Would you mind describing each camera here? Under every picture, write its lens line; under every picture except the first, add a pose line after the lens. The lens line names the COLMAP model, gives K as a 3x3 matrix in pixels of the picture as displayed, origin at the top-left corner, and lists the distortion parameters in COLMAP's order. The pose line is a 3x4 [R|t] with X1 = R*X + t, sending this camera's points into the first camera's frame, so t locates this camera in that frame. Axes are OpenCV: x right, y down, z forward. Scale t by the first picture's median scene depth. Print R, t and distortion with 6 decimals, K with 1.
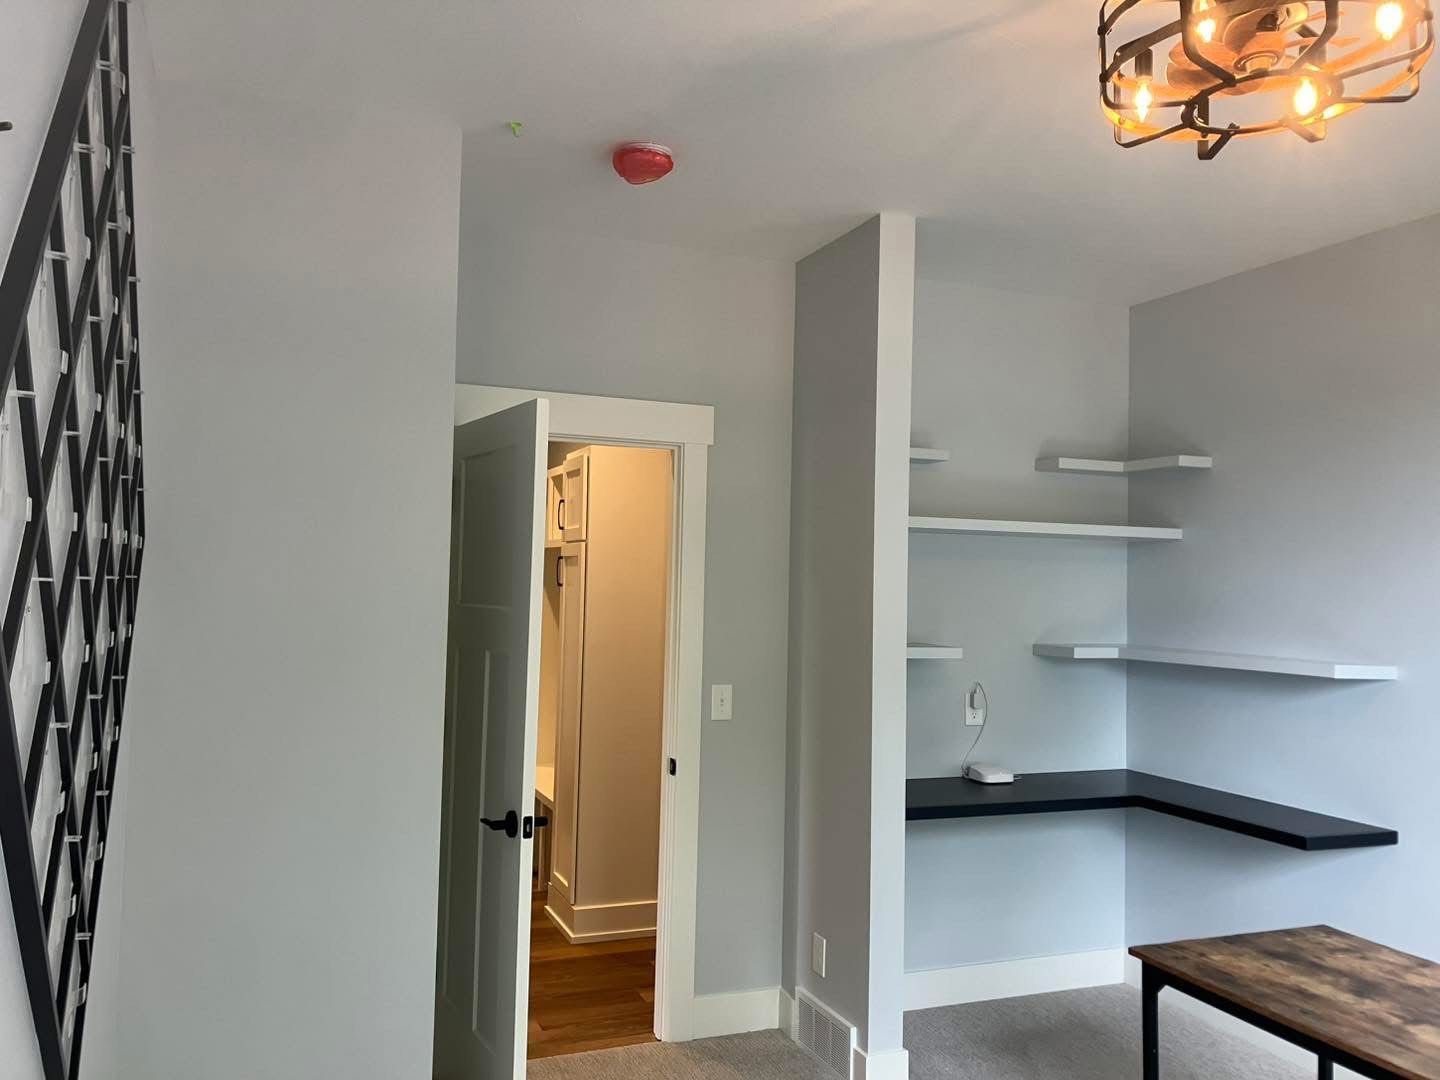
lens RADIAL K [[1175.3, 0, 739.0], [0, 1175.3, 529.9], [0, 0, 1]] dist [0.004752, 0.012231]
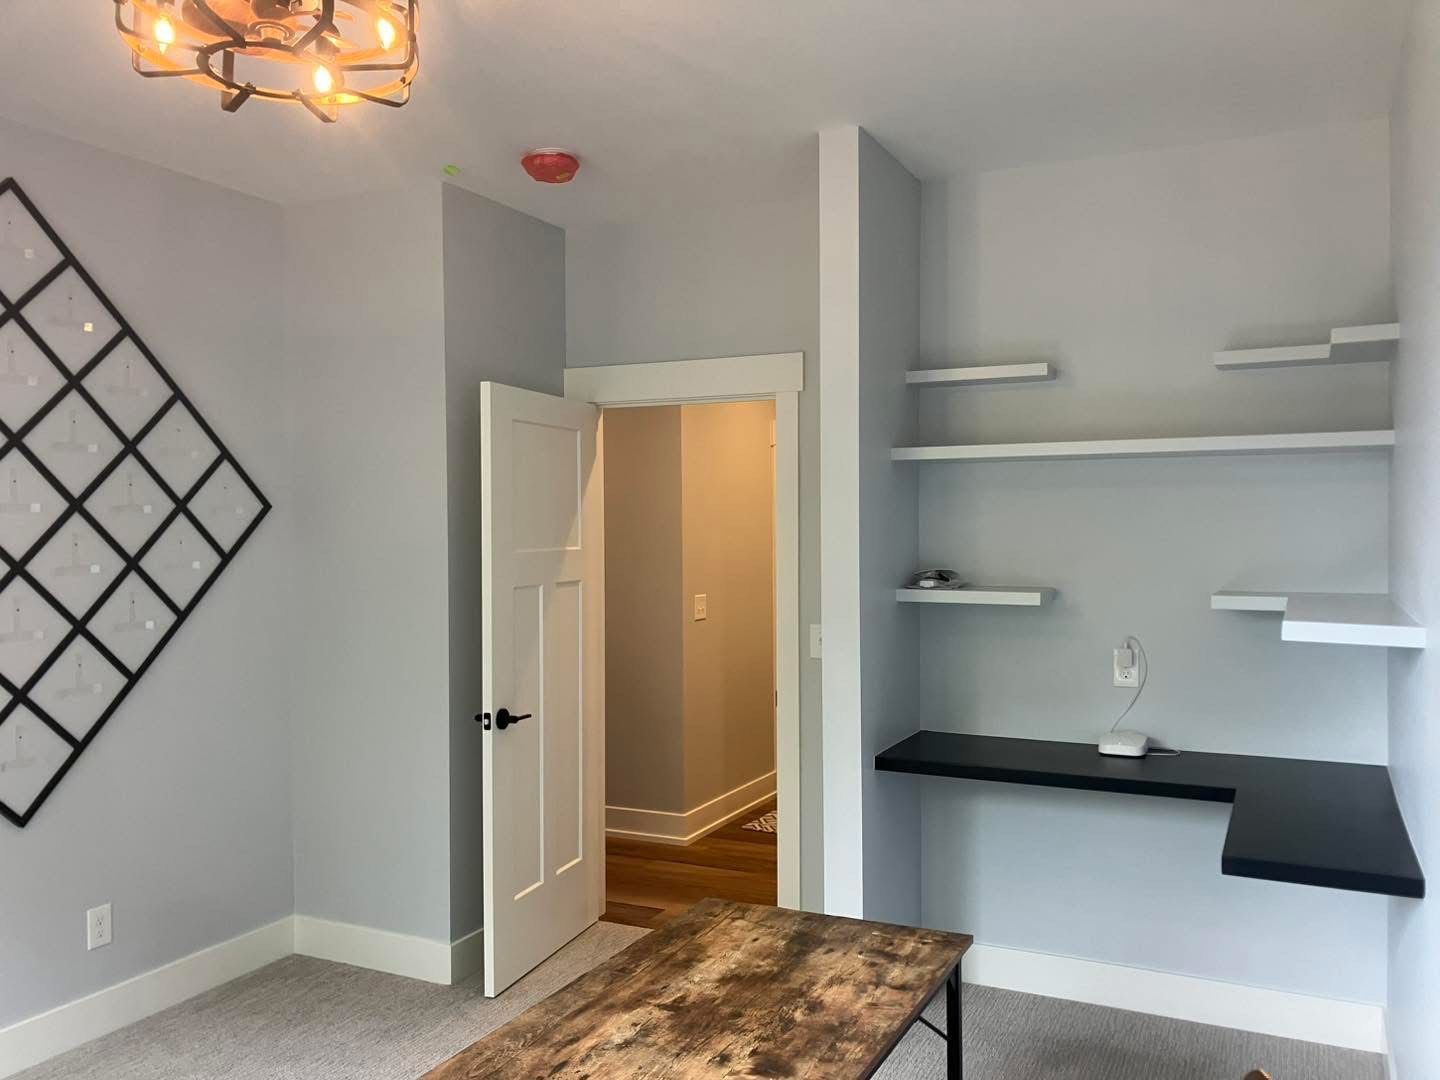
lens RADIAL K [[1175.3, 0, 739.0], [0, 1175.3, 529.9], [0, 0, 1]] dist [0.004752, 0.012231]
pose [[0.679926, -0.022888, -0.732923, 1.070450], [0.051493, 0.998536, 0.016587, 0.045343], [0.731470, -0.049018, 0.680109, 0.396029]]
